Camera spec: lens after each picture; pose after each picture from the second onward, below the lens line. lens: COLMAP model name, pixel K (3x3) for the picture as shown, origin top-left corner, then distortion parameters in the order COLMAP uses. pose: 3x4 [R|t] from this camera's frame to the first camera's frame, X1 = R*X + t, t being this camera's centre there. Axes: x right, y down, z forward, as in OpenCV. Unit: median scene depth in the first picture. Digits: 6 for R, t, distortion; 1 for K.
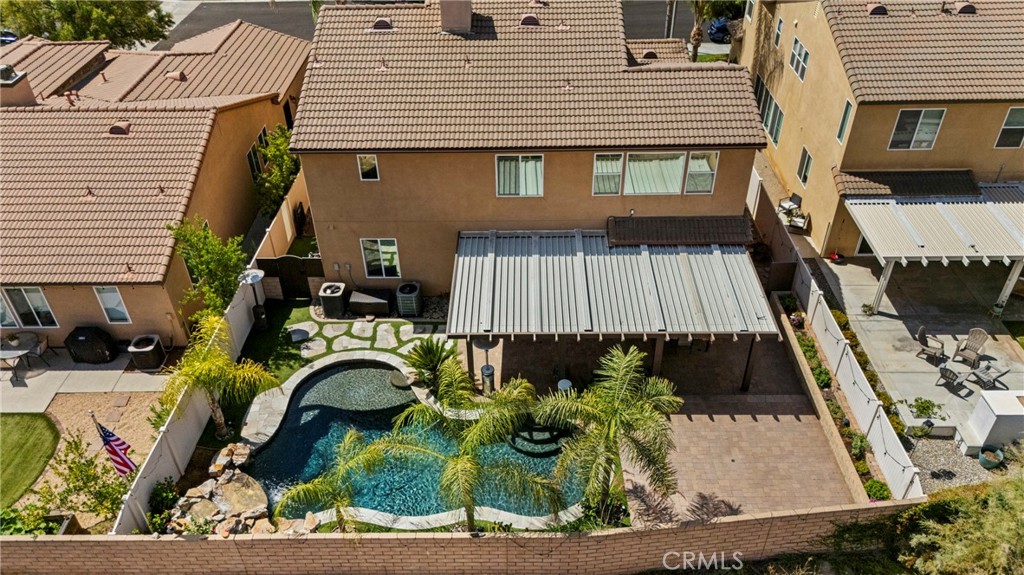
lens RADIAL K [[768.1, 0, 508.7], [0, 768.1, 287.8], [0, 0, 1]] dist [0.071174, -0.067231]
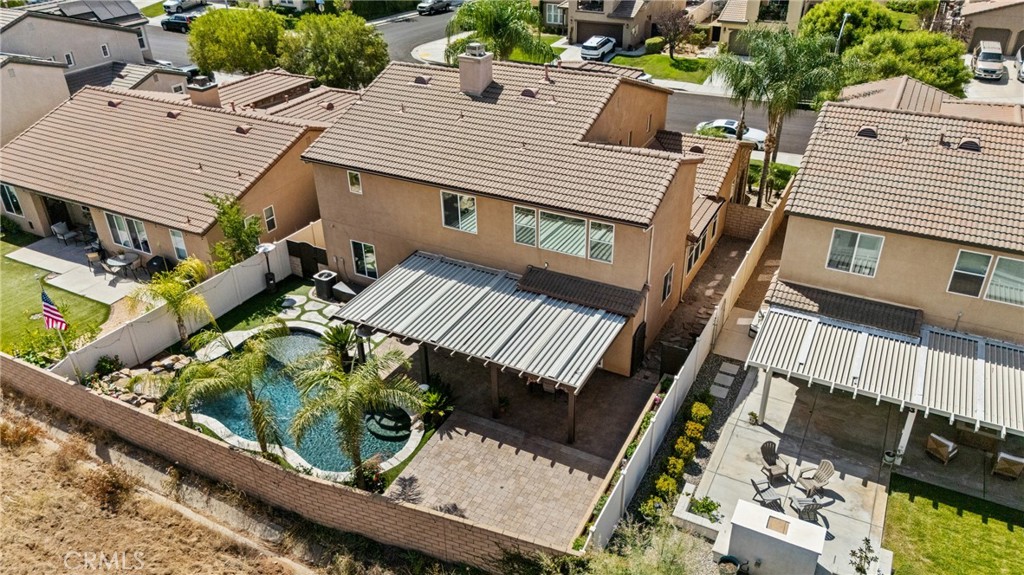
lens RADIAL K [[768.1, 0, 507.2], [0, 768.1, 285.7], [0, 0, 1]] dist [0.071174, -0.067231]
pose [[0.889243, 0.230433, -0.395156, 0.547882], [-0.273157, 0.960416, -0.054641, 0.006212], [0.366923, 0.156529, 0.916988, -0.033313]]
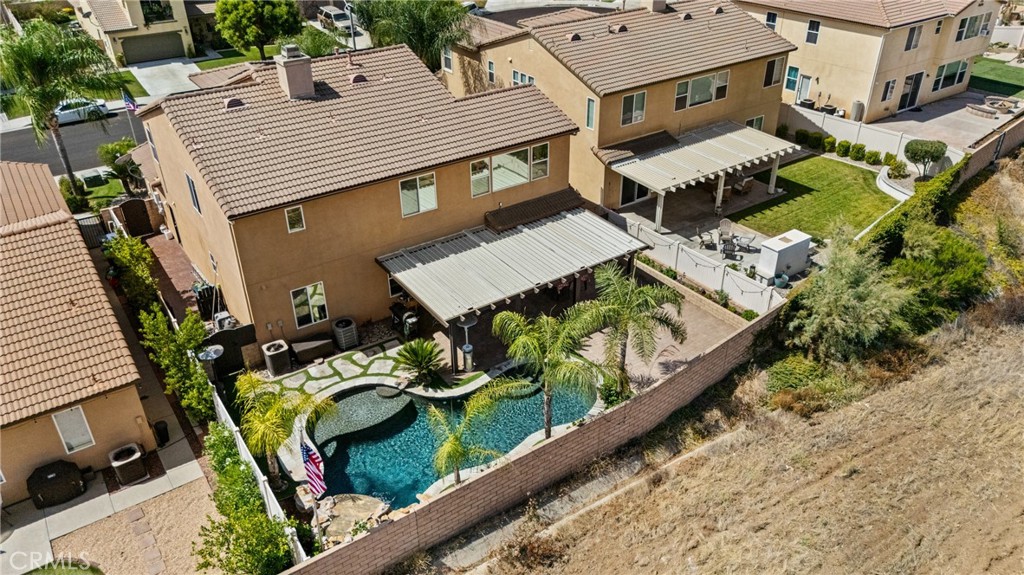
lens RADIAL K [[768.1, 0, 515.8], [0, 768.1, 287.1], [0, 0, 1]] dist [0.071174, -0.067231]
pose [[0.814873, -0.290251, 0.501734, -0.481682], [0.348435, 0.937030, -0.023829, 0.066140], [-0.463223, 0.194239, 0.864694, -0.070162]]
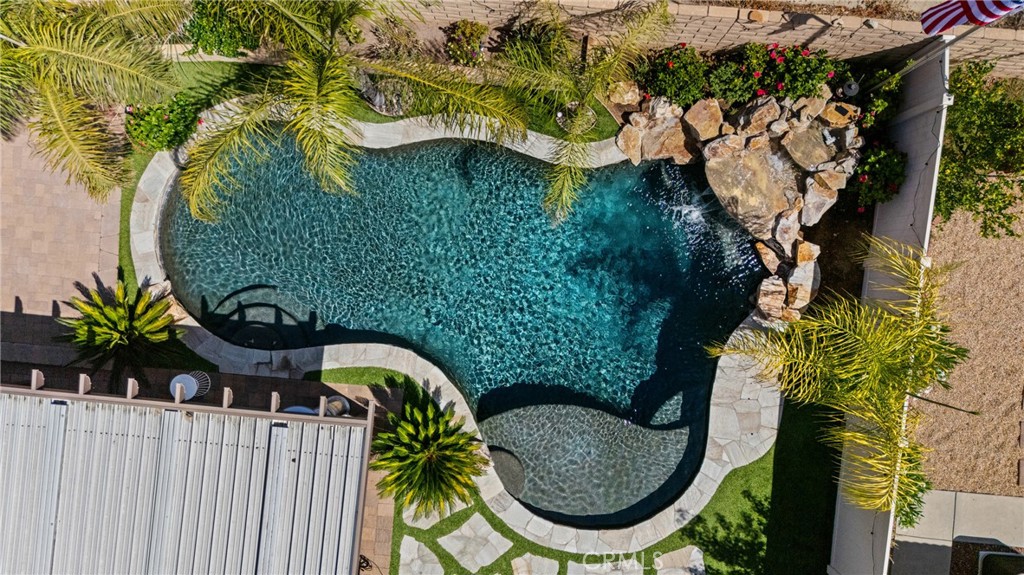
lens RADIAL K [[768.1, 0, 508.9], [0, 768.1, 286.5], [0, 0, 1]] dist [0.071174, -0.067231]
pose [[-0.995240, -0.080092, 0.055528, -0.155171], [0.093250, -0.616951, 0.781458, -0.206596], [-0.028331, 0.782916, 0.621482, 0.547234]]
